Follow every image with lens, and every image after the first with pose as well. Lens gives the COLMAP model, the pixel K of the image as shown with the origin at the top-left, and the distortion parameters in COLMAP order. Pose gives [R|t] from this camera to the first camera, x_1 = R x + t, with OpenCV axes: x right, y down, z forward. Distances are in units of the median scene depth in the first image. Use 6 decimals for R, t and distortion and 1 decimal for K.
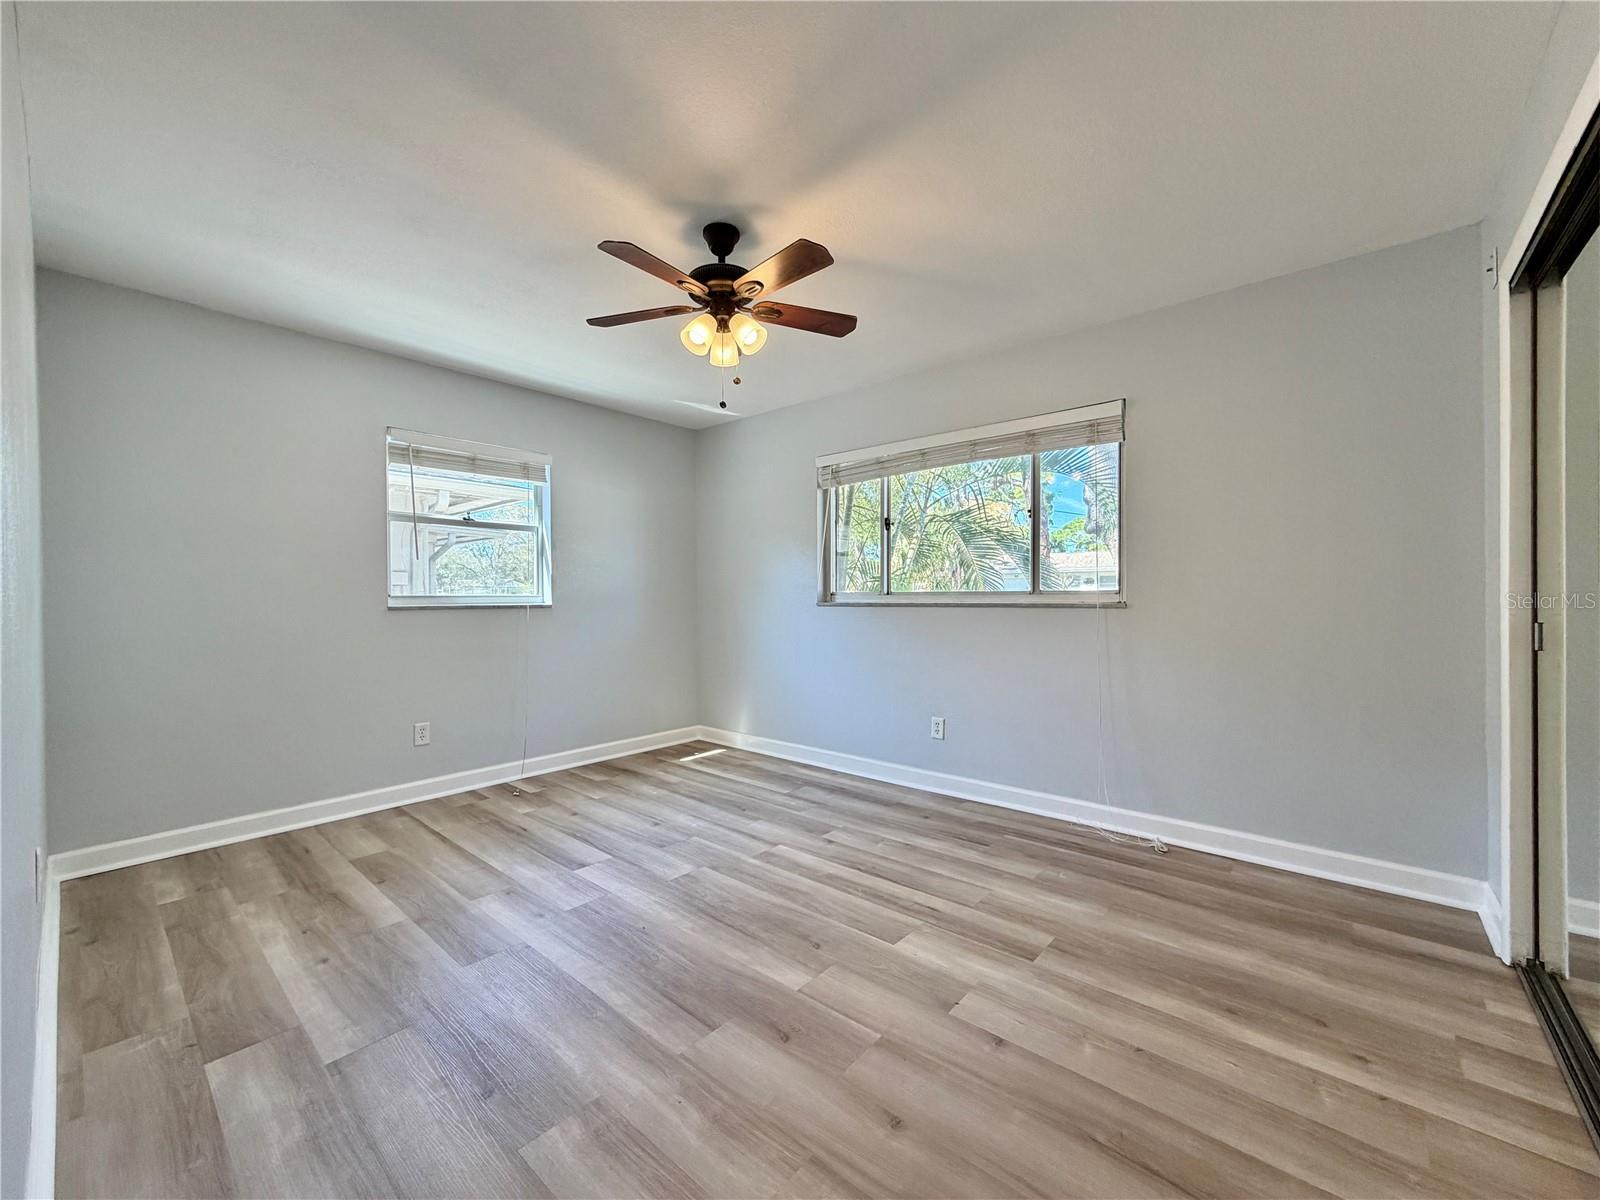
lens RADIAL K [[642.5, 0, 800.1], [0, 642.5, 598.6], [0, 0, 1]] dist [-0.001299, -0.000038]
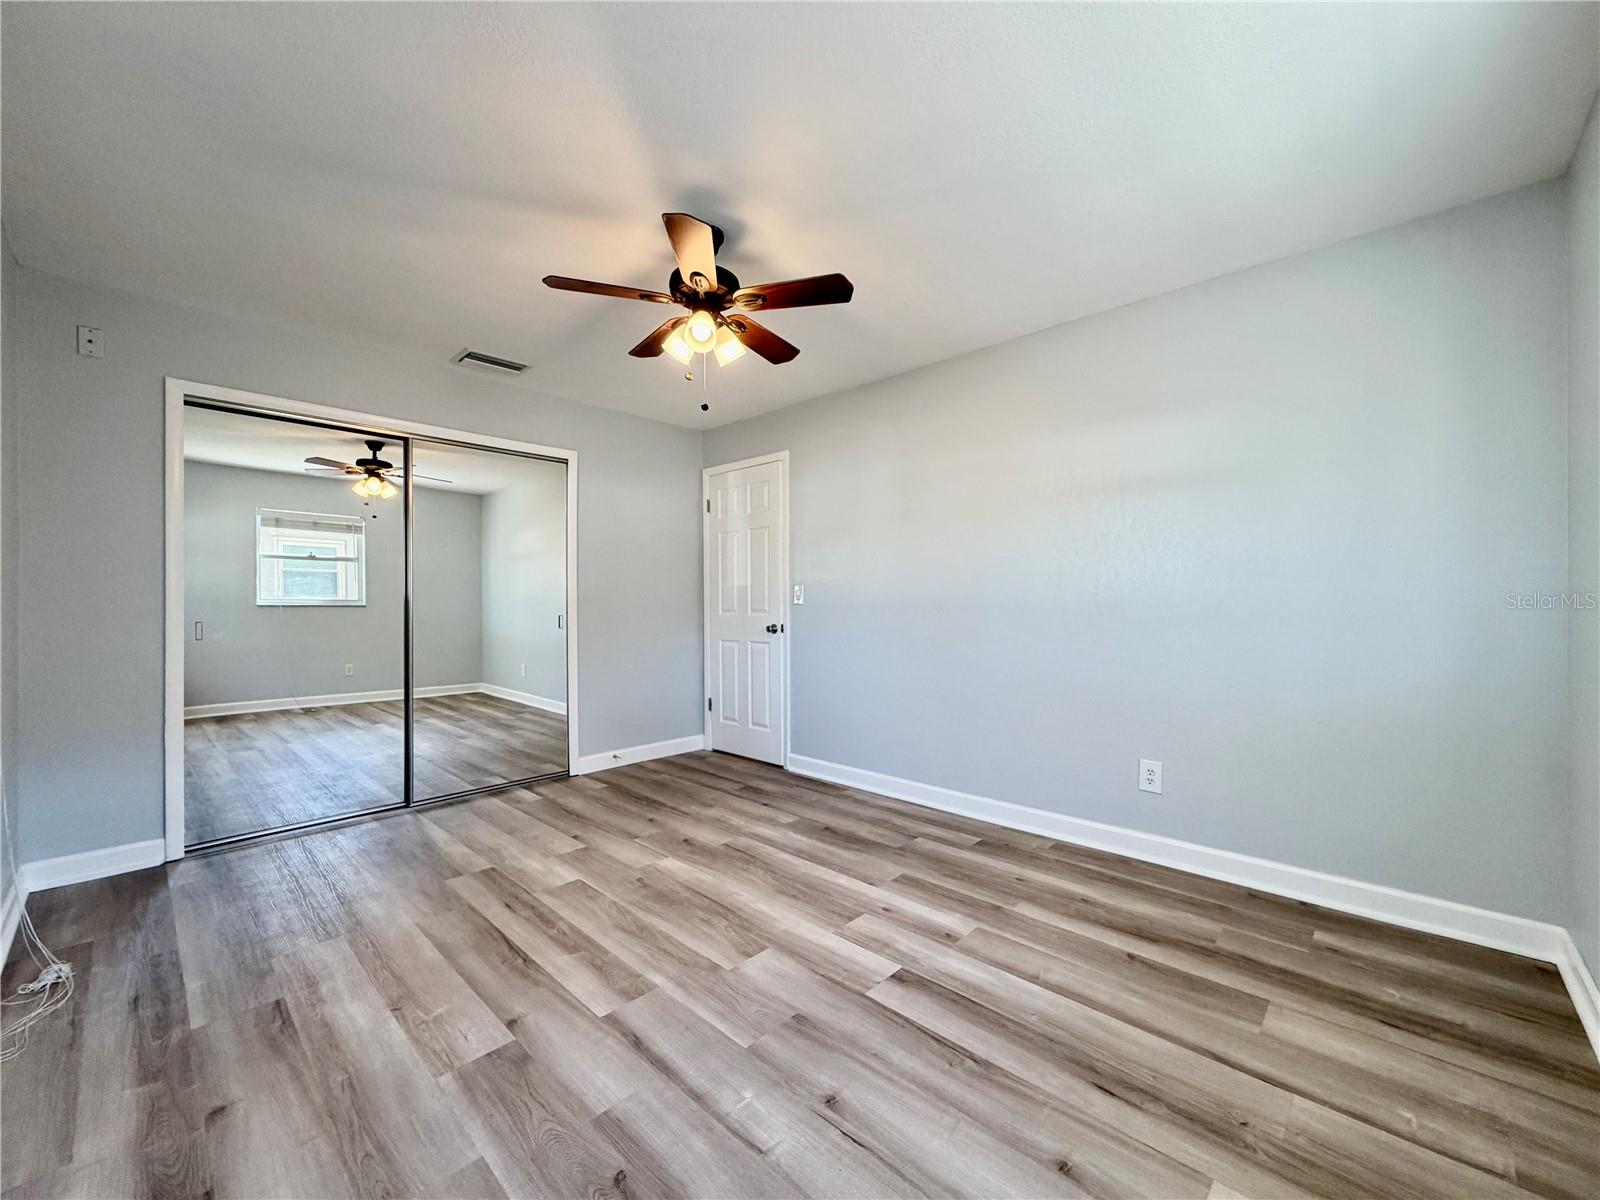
lens RADIAL K [[642.5, 0, 799.7], [0, 642.5, 603.2], [0, 0, 1]] dist [-0.001299, -0.000038]
pose [[-0.999106, 0.006727, 0.041747, -0.267634], [0.006775, 0.999977, 0.001015, -0.000979], [-0.041740, 0.001297, -0.999128, 1.748977]]
